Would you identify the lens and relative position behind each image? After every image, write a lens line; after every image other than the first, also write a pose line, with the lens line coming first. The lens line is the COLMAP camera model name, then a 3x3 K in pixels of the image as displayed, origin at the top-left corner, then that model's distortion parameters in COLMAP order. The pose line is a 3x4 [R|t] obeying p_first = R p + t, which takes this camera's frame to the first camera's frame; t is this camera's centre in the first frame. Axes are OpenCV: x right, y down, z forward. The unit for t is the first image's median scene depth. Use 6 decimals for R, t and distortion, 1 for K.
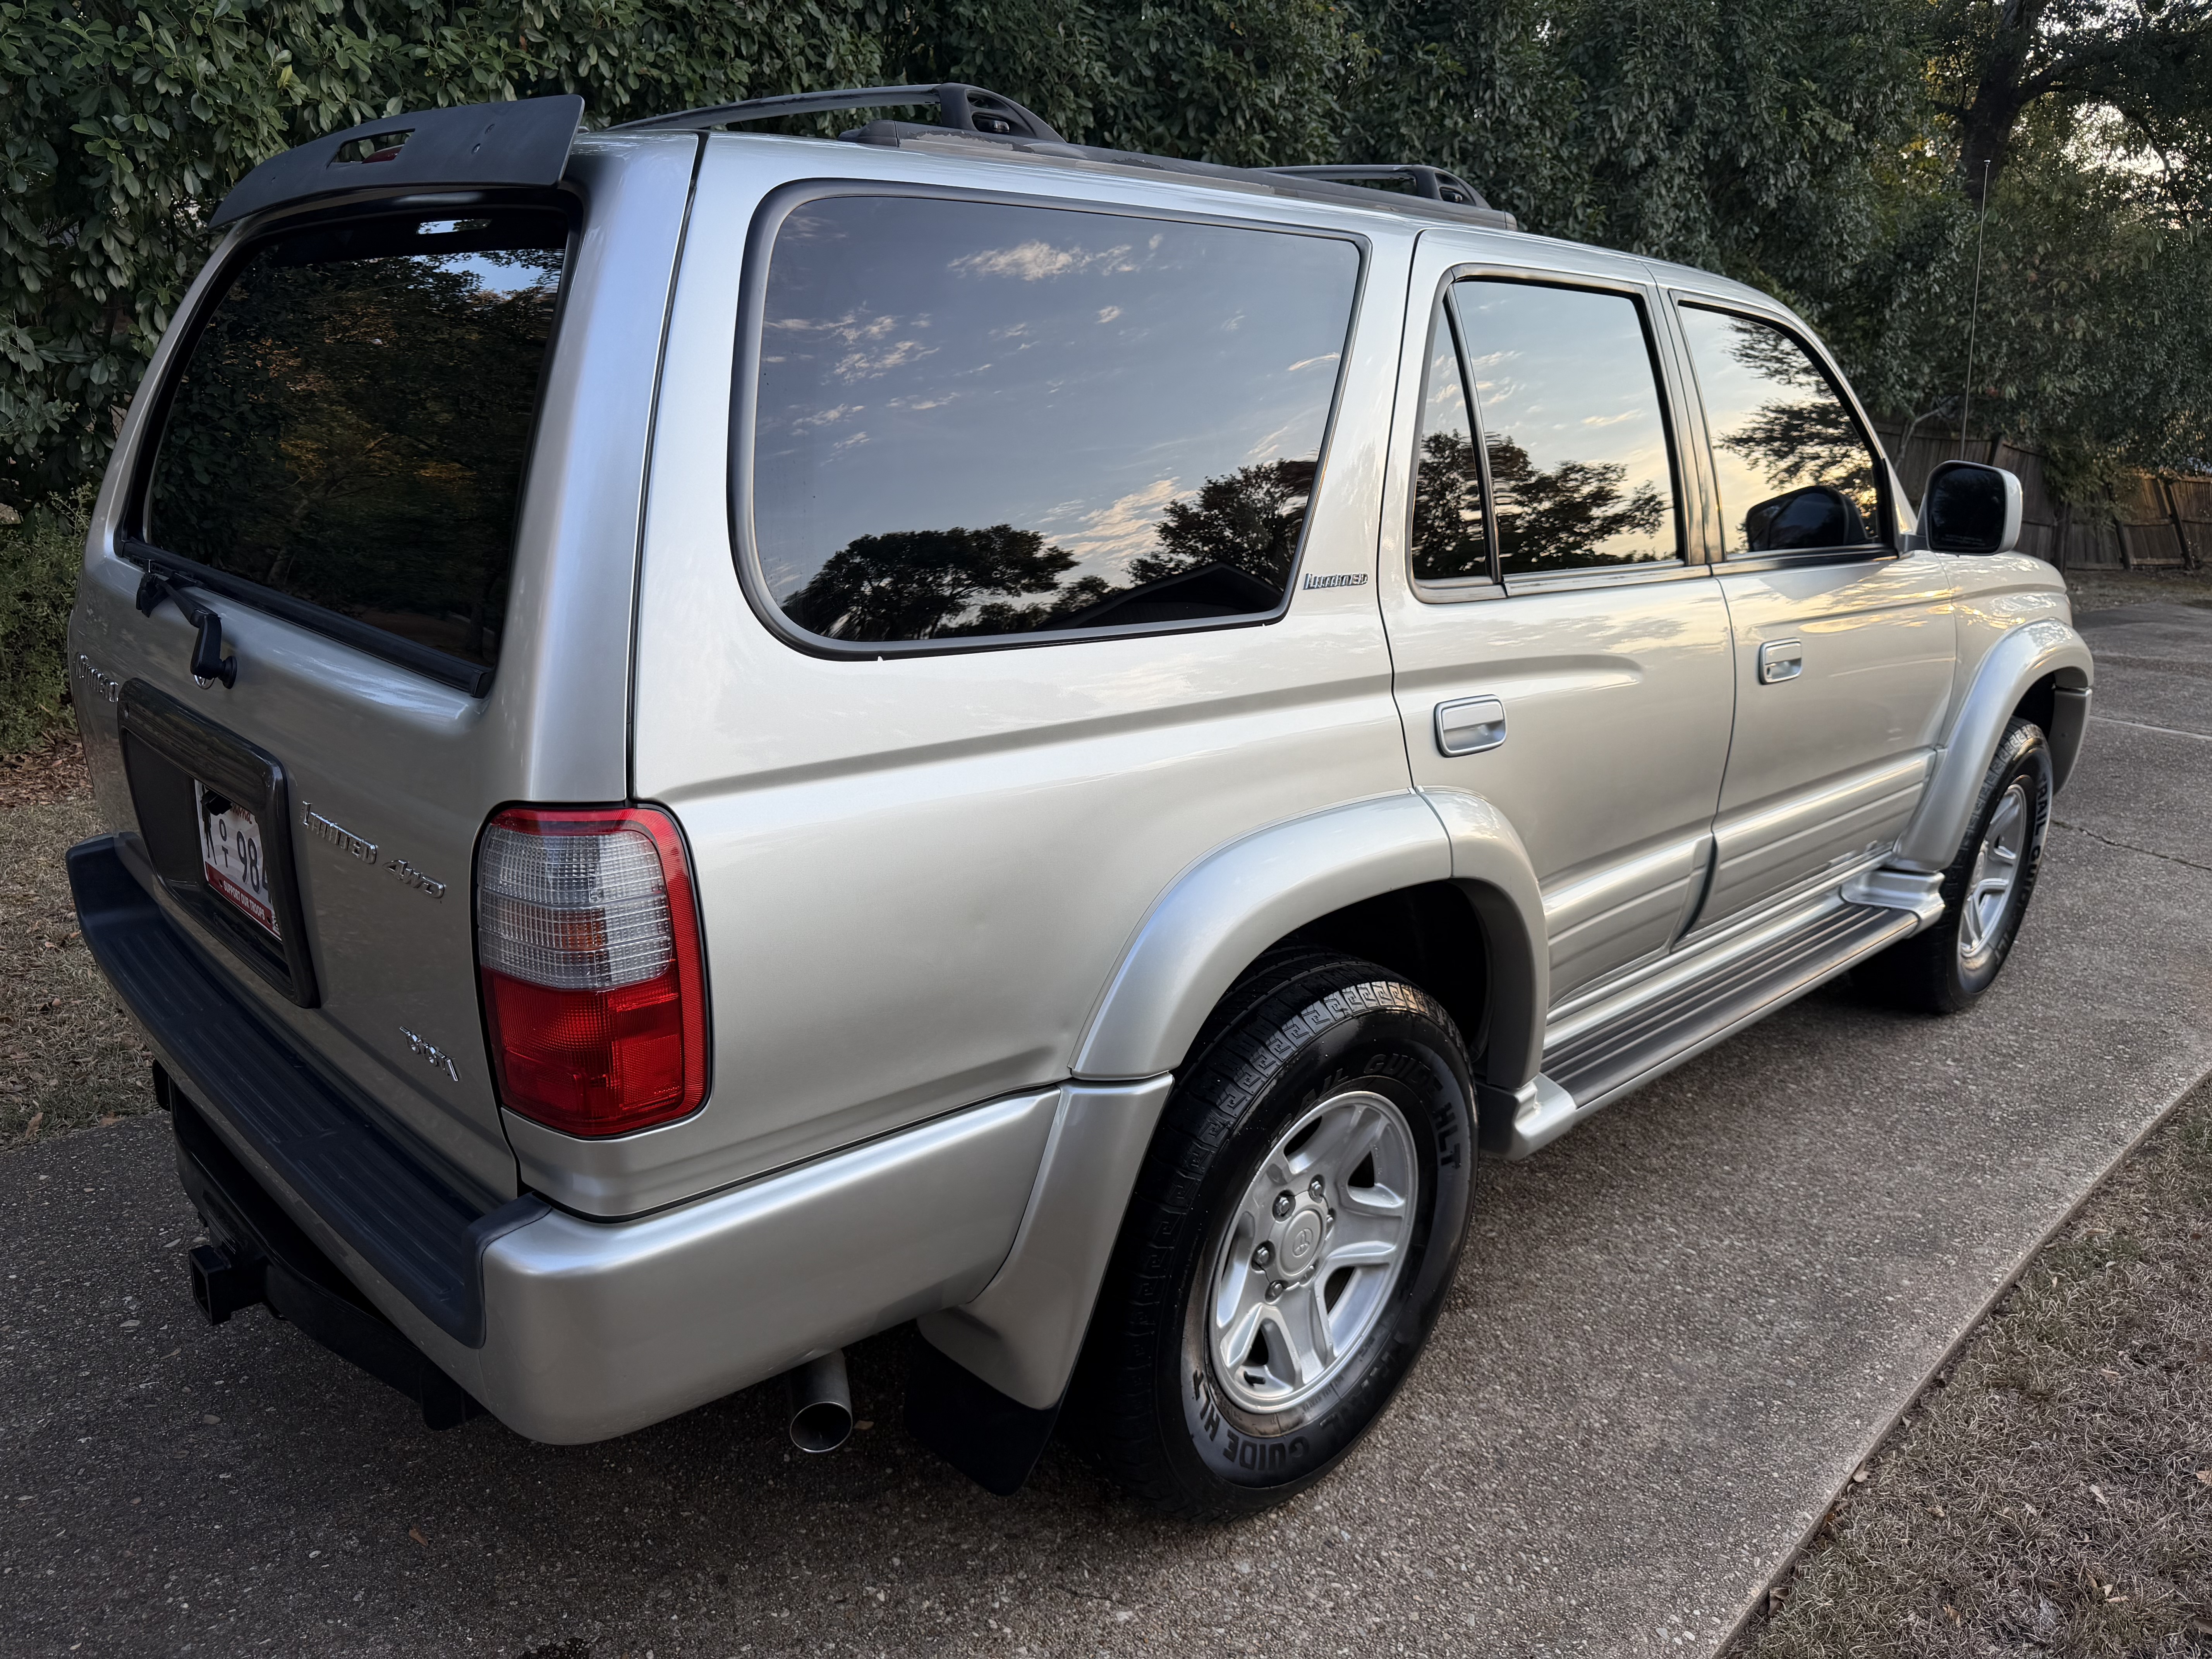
lens RADIAL K [[1512.2, 0, 1106.0], [0, 1512.2, 829.5], [0, 0, 1]] dist [-0.009524, -0.006201]
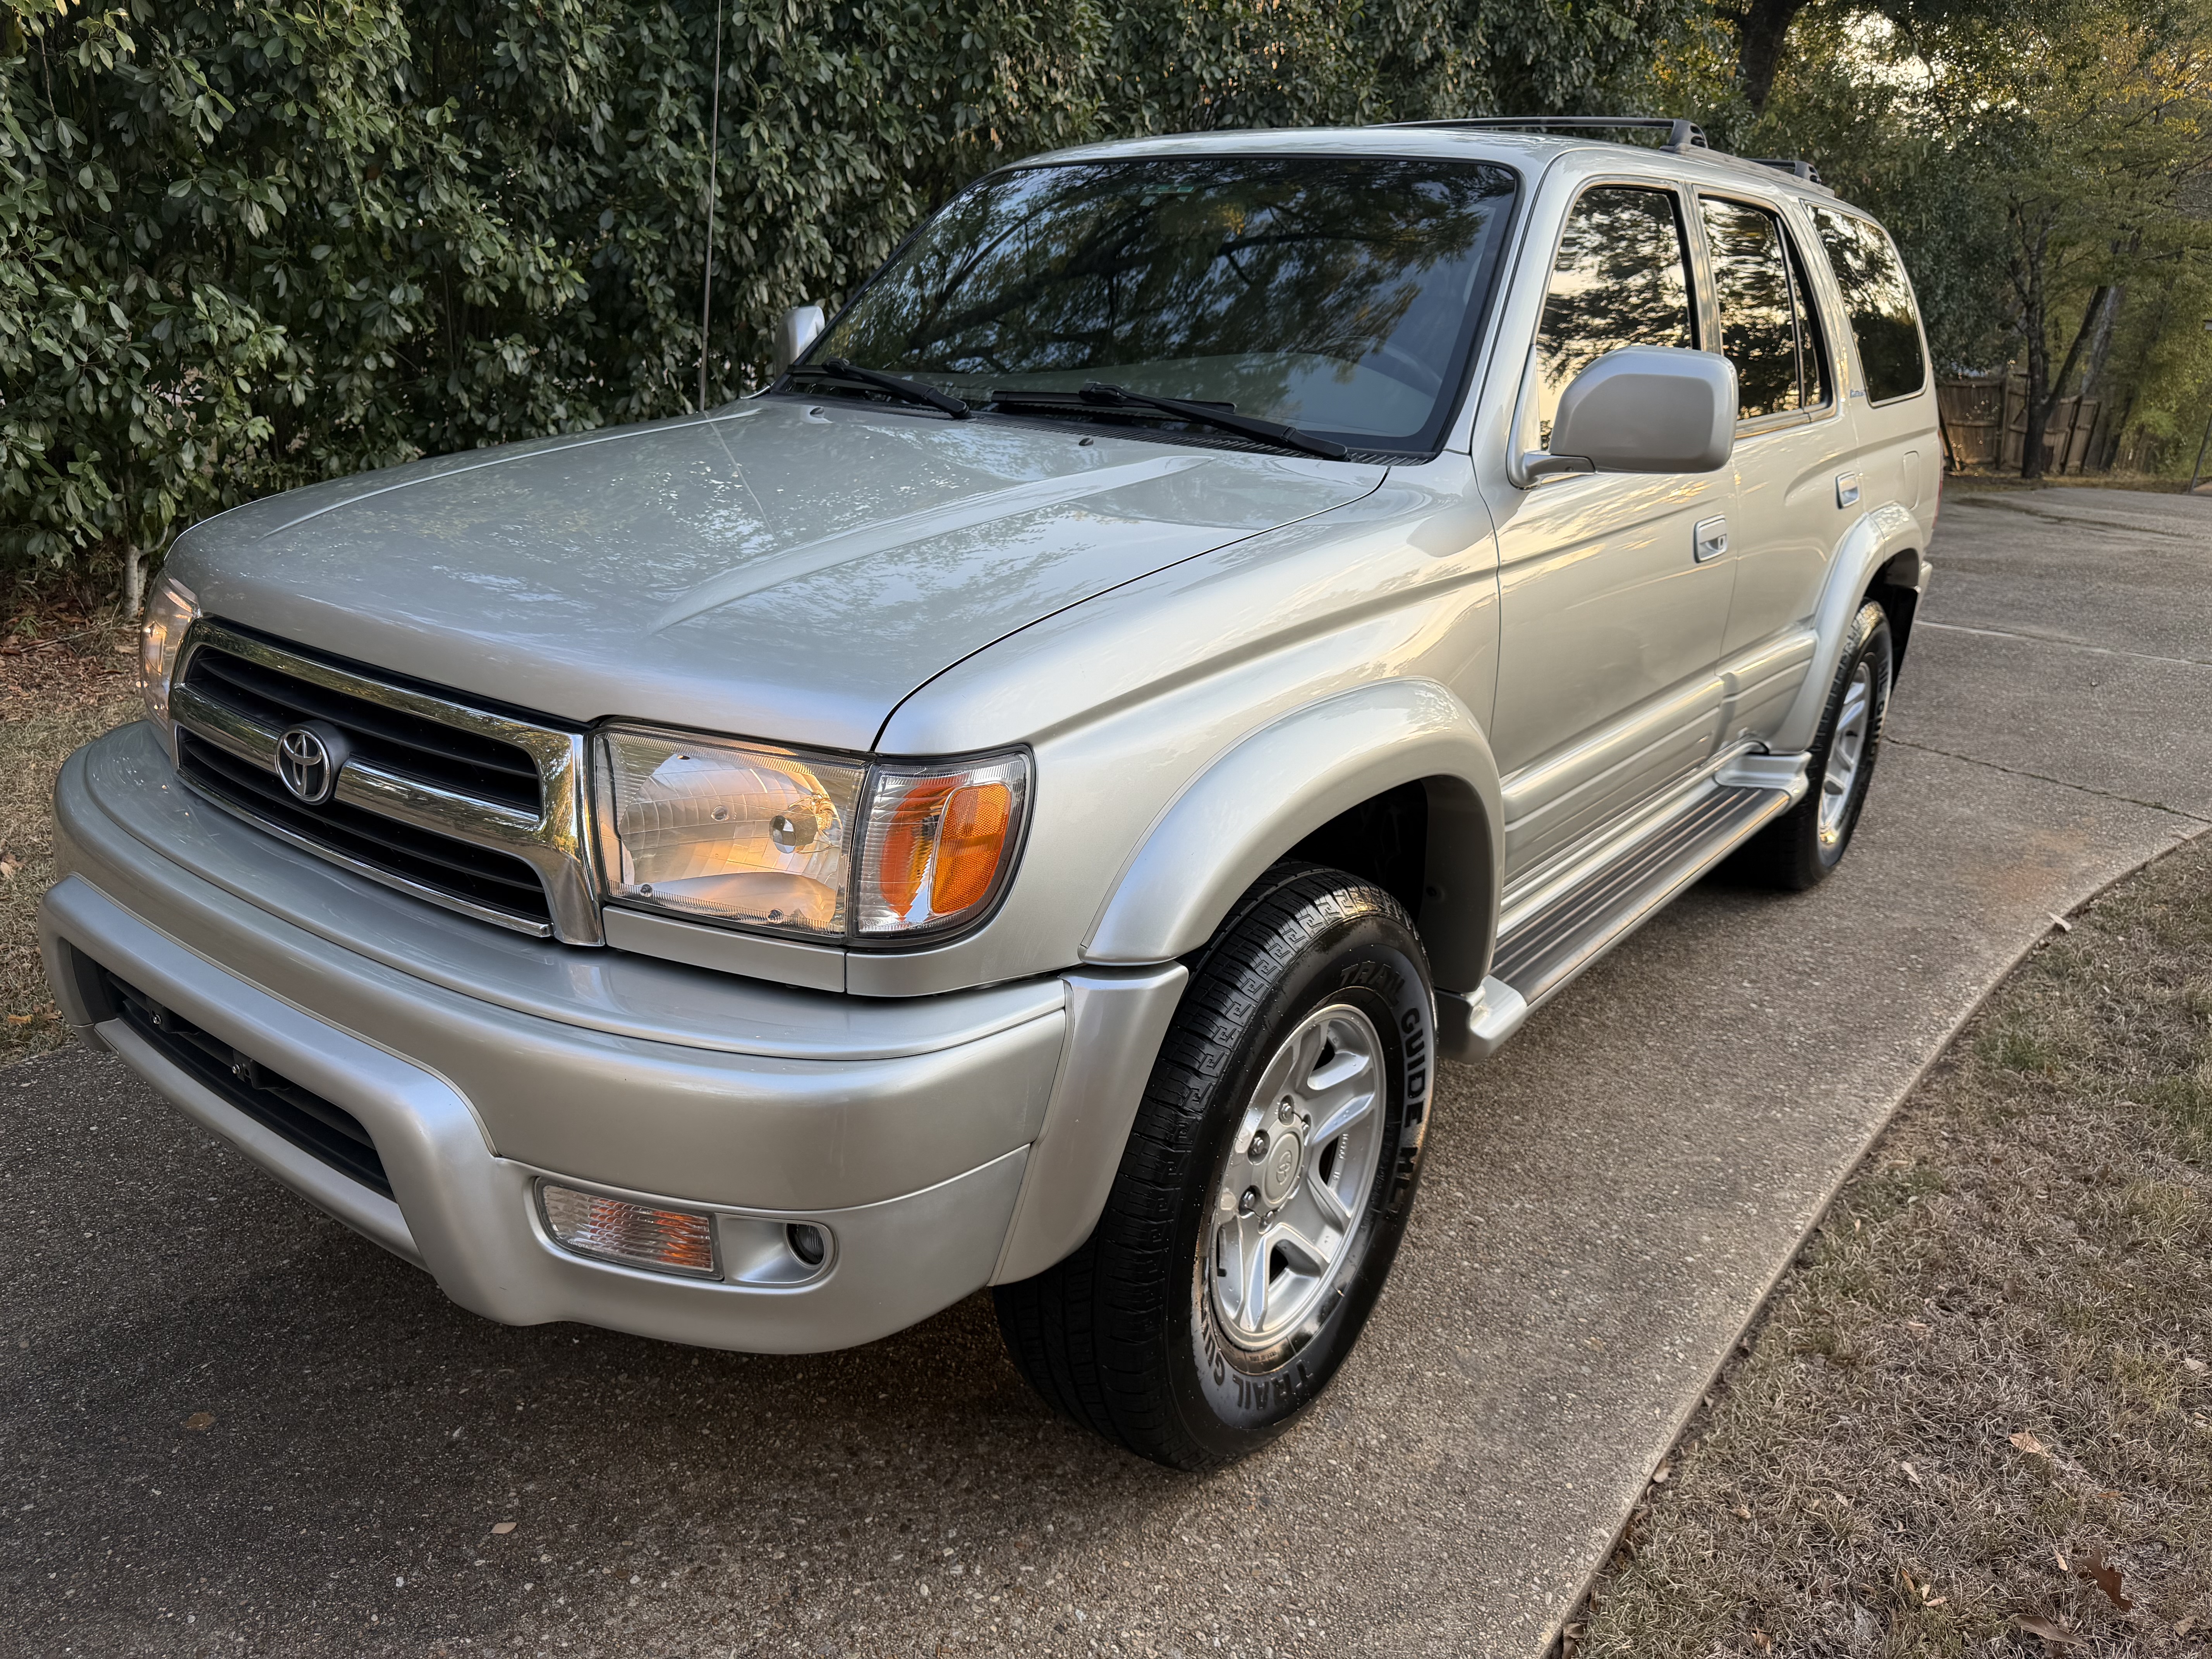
lens RADIAL K [[1512.2, 0, 1106.0], [0, 1512.2, 829.5], [0, 0, 1]] dist [-0.009524, -0.006201]
pose [[0.992875, -0.046220, 0.109833, 0.075187], [0.040783, 0.997853, 0.051249, -0.011526], [-0.111966, -0.046405, 0.992628, 0.133119]]
